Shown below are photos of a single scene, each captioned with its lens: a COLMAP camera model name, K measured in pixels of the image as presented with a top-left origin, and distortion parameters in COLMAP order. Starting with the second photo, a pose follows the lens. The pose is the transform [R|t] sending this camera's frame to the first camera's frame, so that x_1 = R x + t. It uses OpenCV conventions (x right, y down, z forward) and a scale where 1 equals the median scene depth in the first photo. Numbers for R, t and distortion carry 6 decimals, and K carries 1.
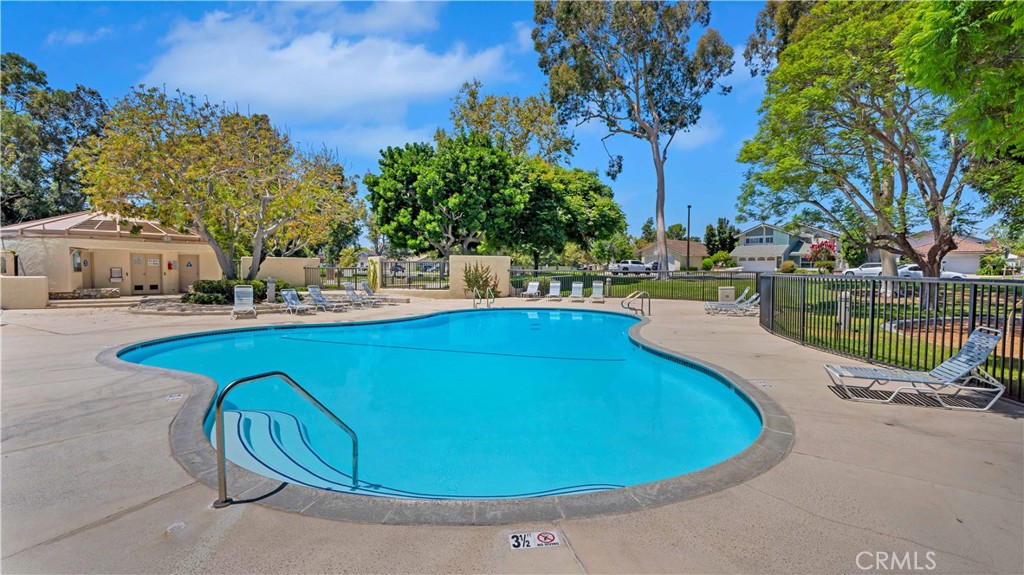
lens RADIAL K [[456.9, 0, 515.9], [0, 456.9, 285.9], [0, 0, 1]] dist [0.004883, 0.000366]
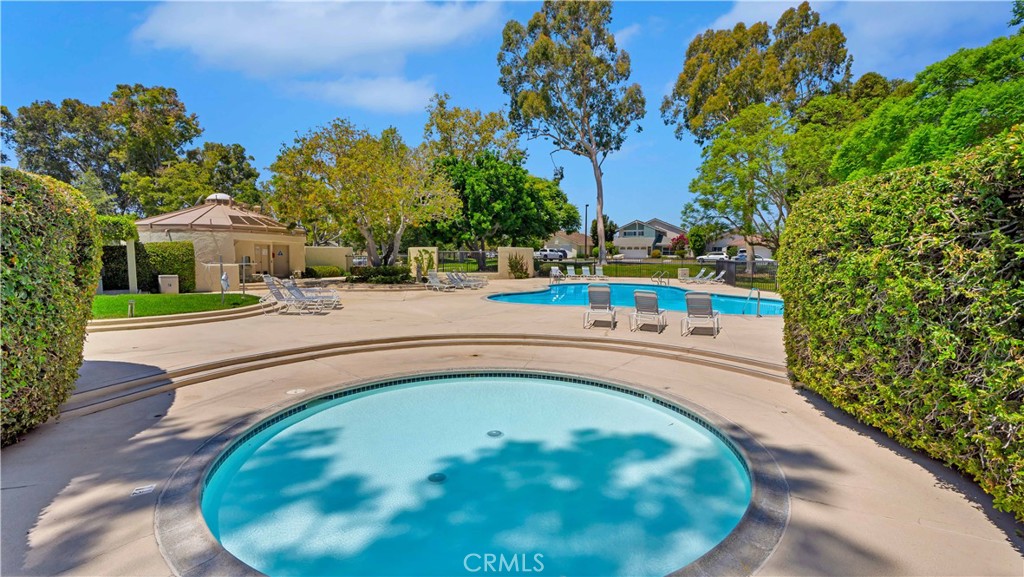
lens RADIAL K [[456.9, 0, 515.9], [0, 456.9, 286.9], [0, 0, 1]] dist [0.004883, 0.000366]
pose [[0.946259, -0.020697, 0.322747, -0.324697], [0.009695, 0.999317, 0.035658, 0.001417], [-0.323264, -0.030613, 0.945813, -0.176335]]
